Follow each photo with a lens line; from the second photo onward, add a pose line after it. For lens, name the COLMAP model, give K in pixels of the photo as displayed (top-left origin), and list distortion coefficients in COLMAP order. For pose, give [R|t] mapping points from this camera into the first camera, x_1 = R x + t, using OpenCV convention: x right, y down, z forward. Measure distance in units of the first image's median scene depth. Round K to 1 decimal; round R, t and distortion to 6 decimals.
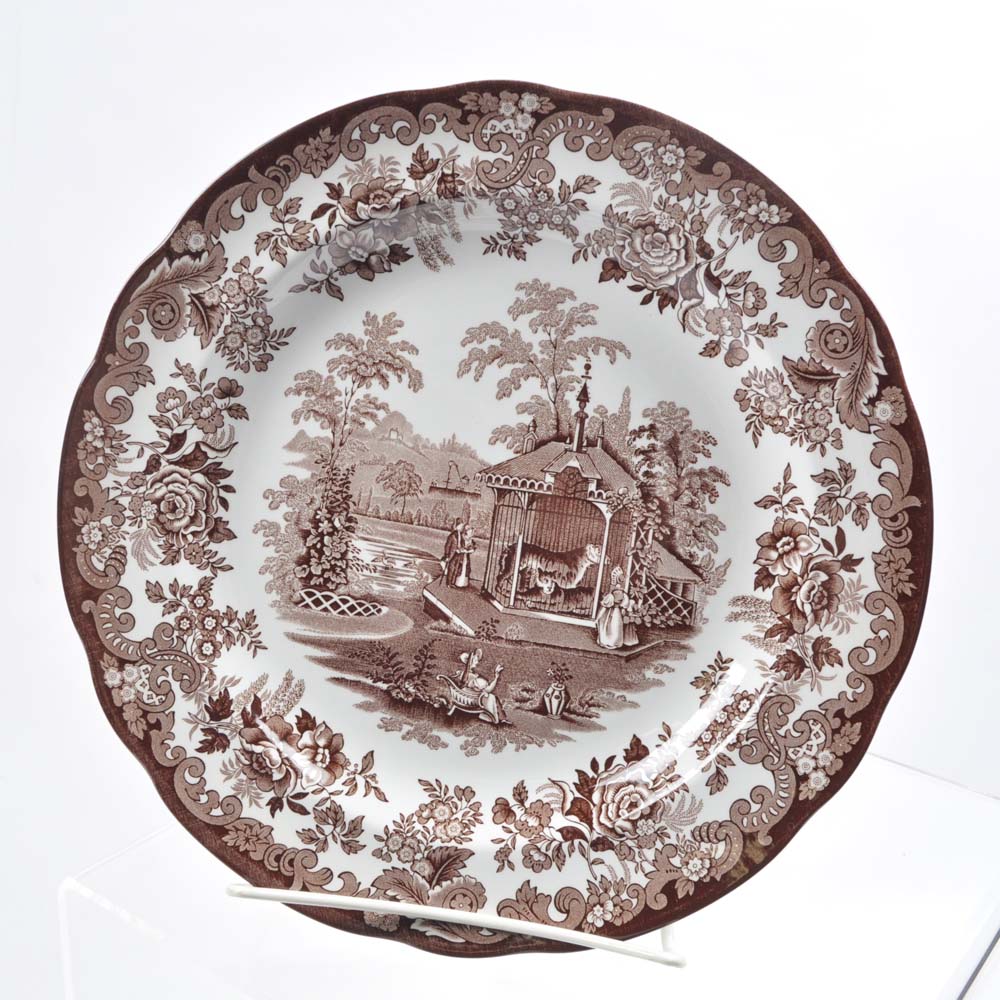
lens RADIAL K [[1276.0, 0, 509.3], [0, 1276.0, 486.3], [0, 0, 1]] dist [-0.085726, 0.000000]
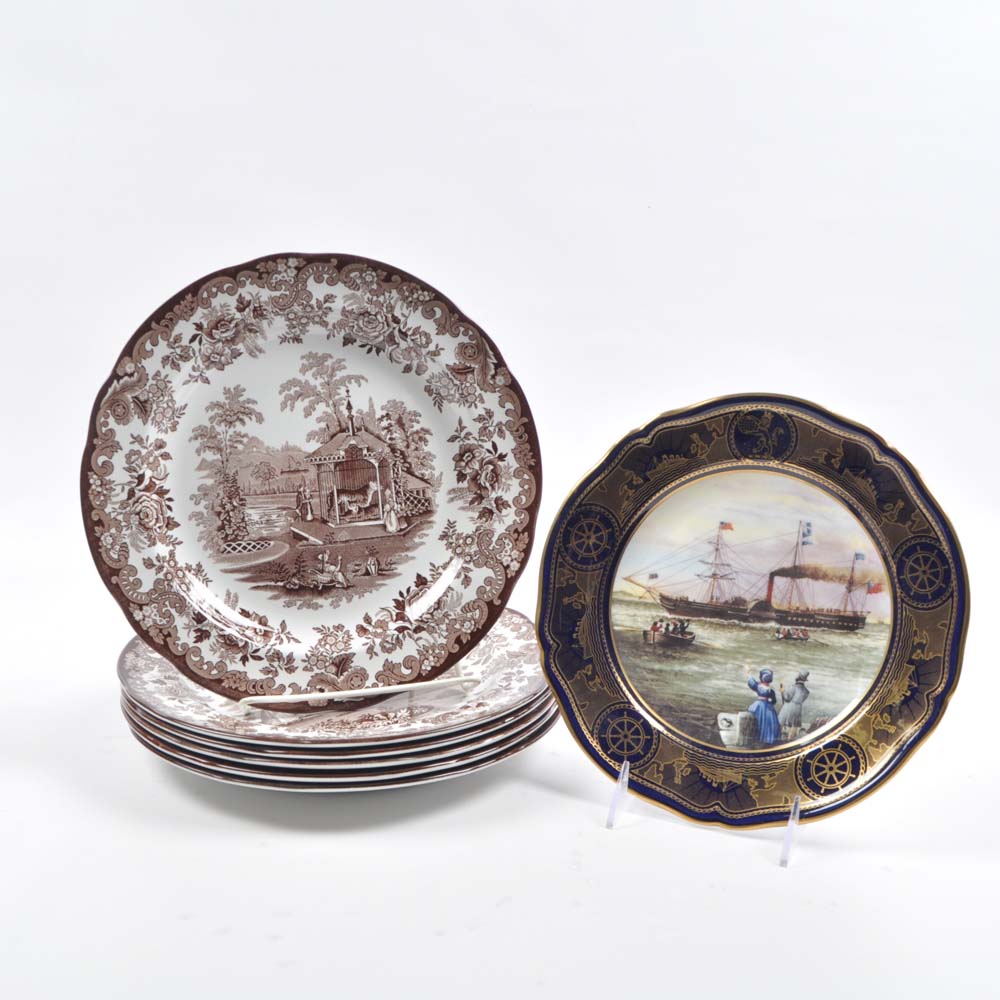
lens RADIAL K [[1350.0, 0, 483.1], [0, 1350.0, 489.4], [0, 0, 1]] dist [-0.111521, 0.000000]
pose [[0.912859, -0.228467, 0.338366, -0.474277], [0.241534, 0.970386, 0.003590, 0.091519], [-0.329166, 0.078449, 0.941008, -0.959988]]
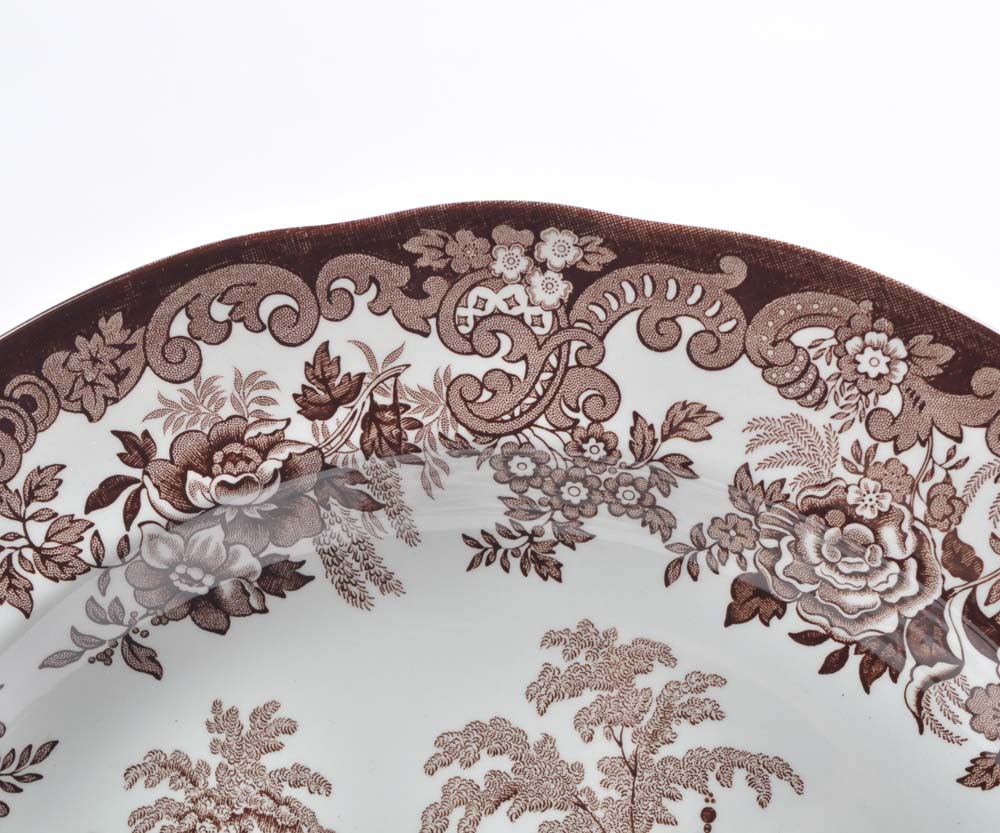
lens RADIAL K [[2249.2, 0, 519.2], [0, 2249.2, 420.7], [0, 0, 1]] dist [0.001129, 0.000000]
pose [[0.999357, -0.035444, 0.005364, -0.004567], [0.035839, 0.991158, -0.127759, -0.134410], [-0.000788, 0.127869, 0.991791, 0.199325]]
